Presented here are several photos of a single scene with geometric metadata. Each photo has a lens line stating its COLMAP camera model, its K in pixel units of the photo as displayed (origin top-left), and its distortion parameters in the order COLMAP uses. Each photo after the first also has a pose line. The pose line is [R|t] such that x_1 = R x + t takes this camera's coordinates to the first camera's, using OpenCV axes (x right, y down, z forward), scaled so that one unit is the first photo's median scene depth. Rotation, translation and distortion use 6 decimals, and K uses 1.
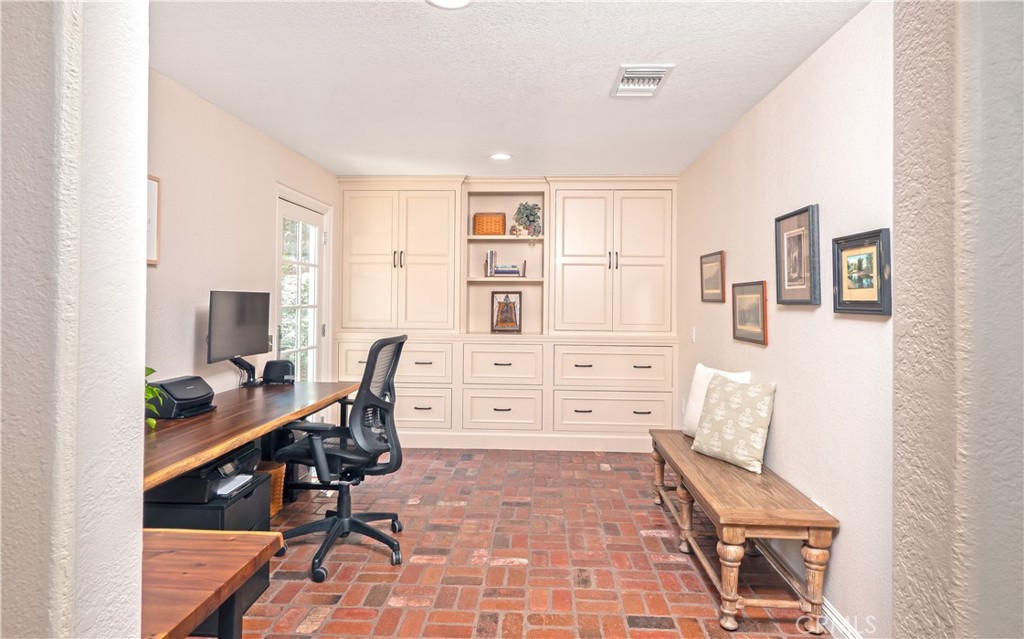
lens RADIAL K [[564.9, 0, 513.0], [0, 564.9, 316.2], [0, 0, 1]] dist [0.000115, 0.000008]
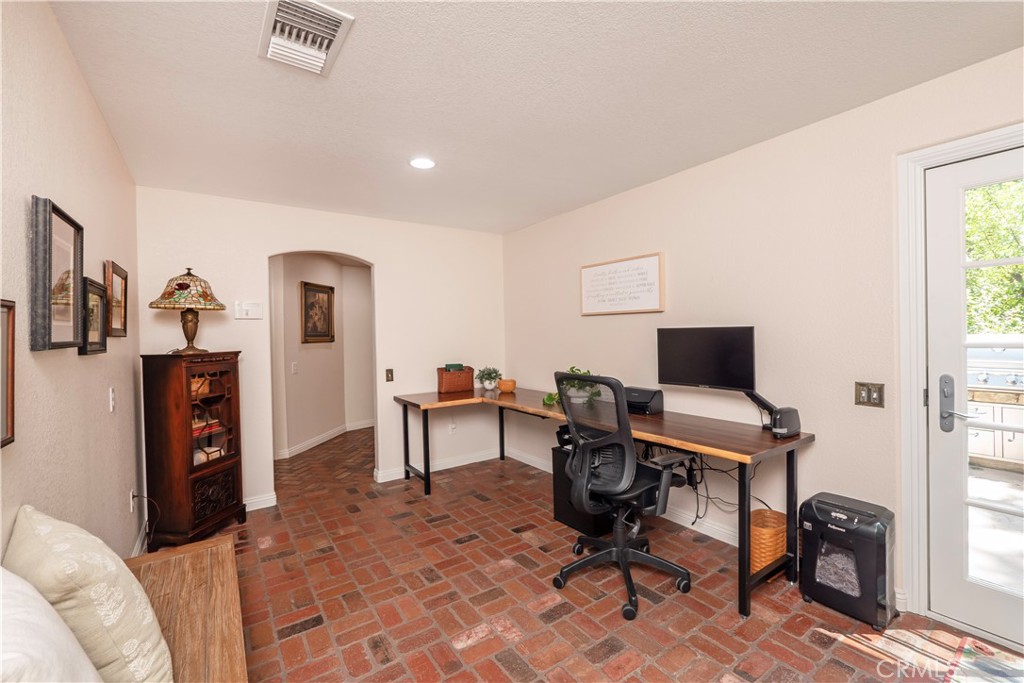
lens RADIAL K [[441.0, 0, 512.4], [0, 441.0, 335.3], [0, 0, 1]] dist [-0.013642, -0.000007]
pose [[-0.791205, 0.009031, -0.611484, 0.386596], [-0.010403, 0.999548, 0.028222, -0.054736], [0.611462, 0.028691, -0.790754, 1.703430]]
